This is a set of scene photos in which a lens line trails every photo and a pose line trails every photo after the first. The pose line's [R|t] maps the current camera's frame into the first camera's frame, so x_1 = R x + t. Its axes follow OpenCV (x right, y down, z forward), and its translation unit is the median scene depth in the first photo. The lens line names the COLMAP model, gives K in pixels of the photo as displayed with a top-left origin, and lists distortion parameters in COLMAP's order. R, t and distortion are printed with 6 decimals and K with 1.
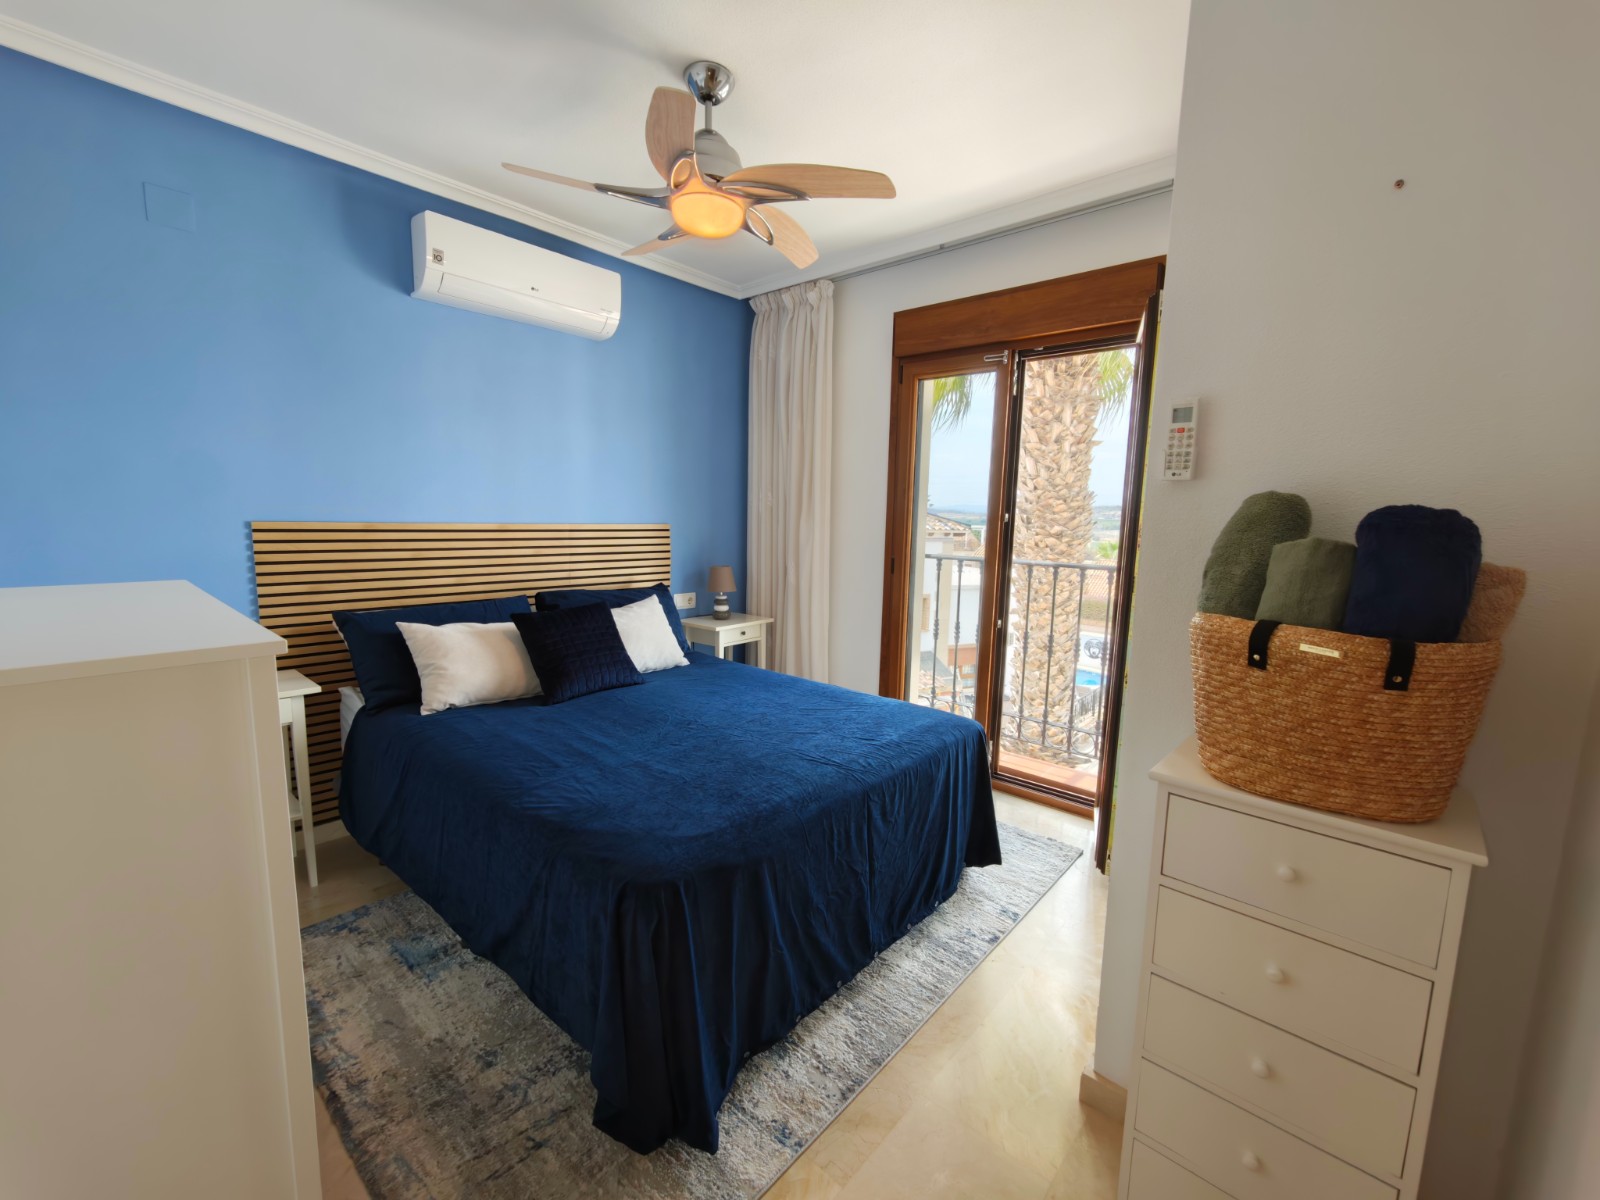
lens RADIAL K [[669.7, 0, 798.4], [0, 669.7, 603.5], [0, 0, 1]] dist [-0.002189, 0.004627]
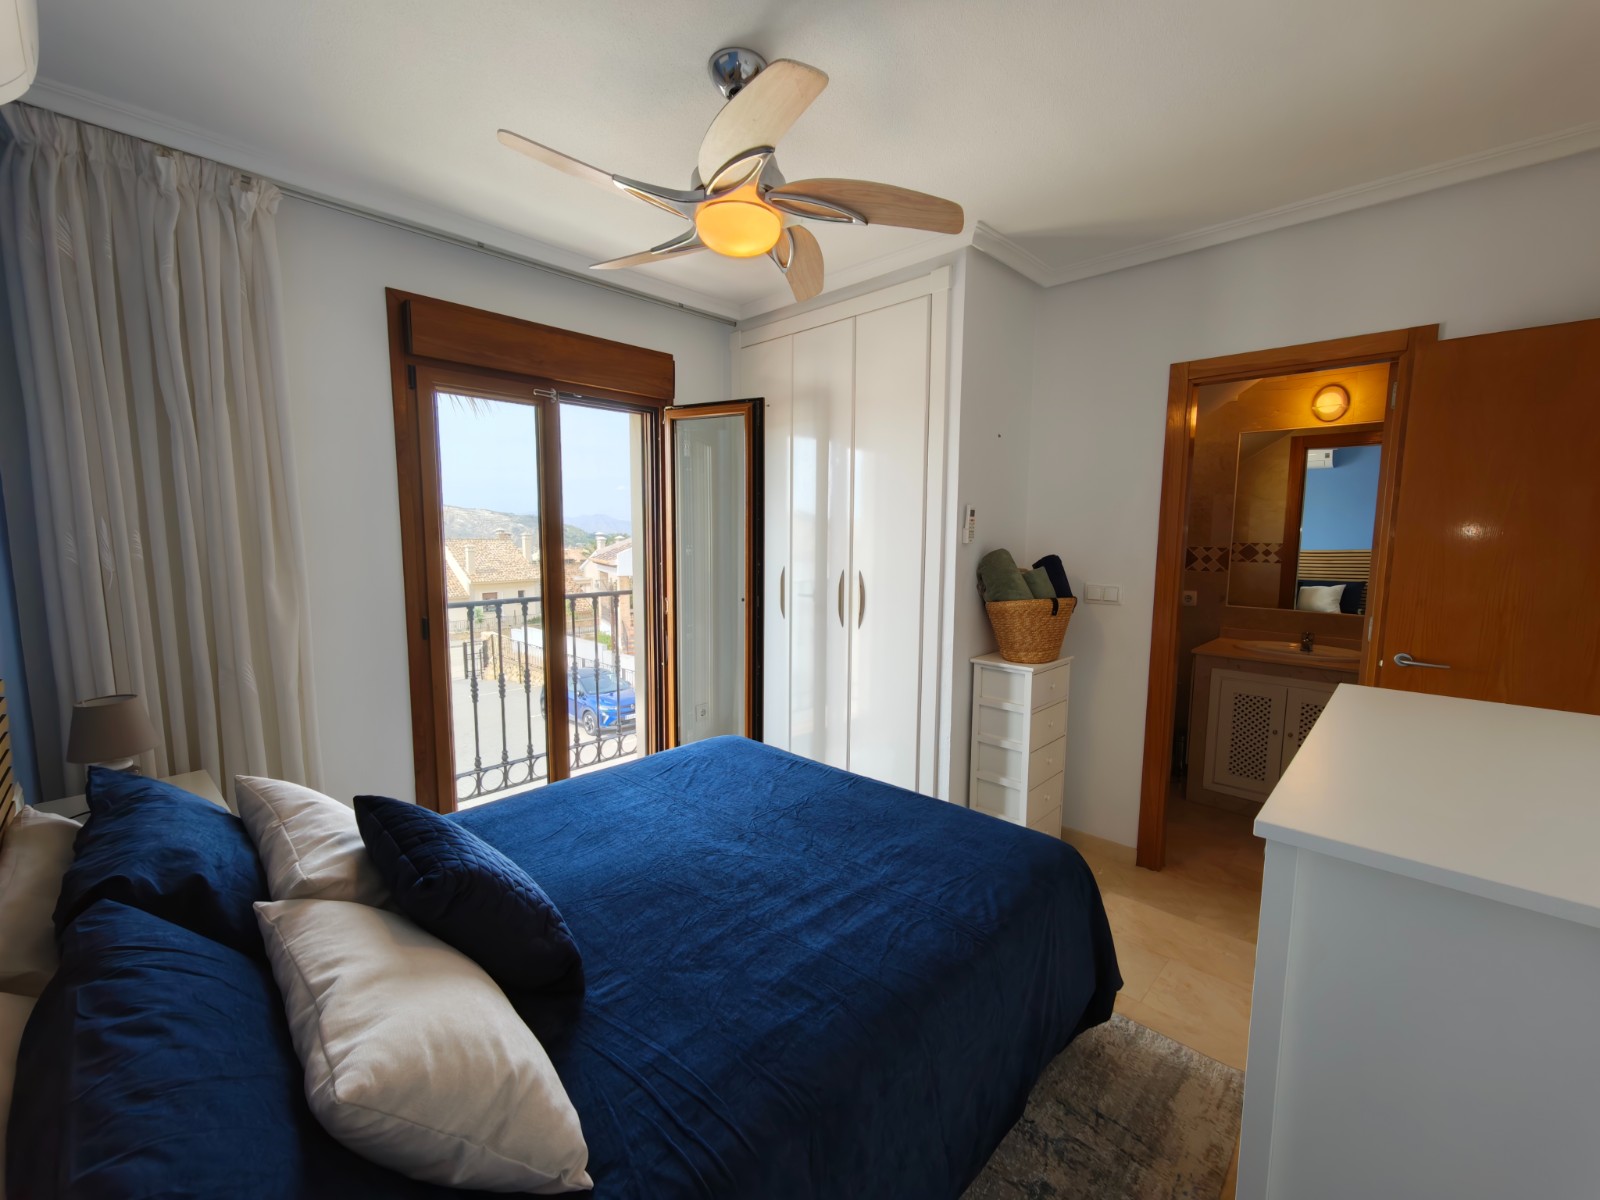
lens RADIAL K [[669.7, 0, 798.4], [0, 669.7, 603.5], [0, 0, 1]] dist [-0.002189, 0.004627]
pose [[0.034496, -0.131506, 0.990715, -1.090351], [0.131063, 0.983339, 0.125963, -0.231047], [-0.990774, 0.125501, 0.051157, 1.003660]]
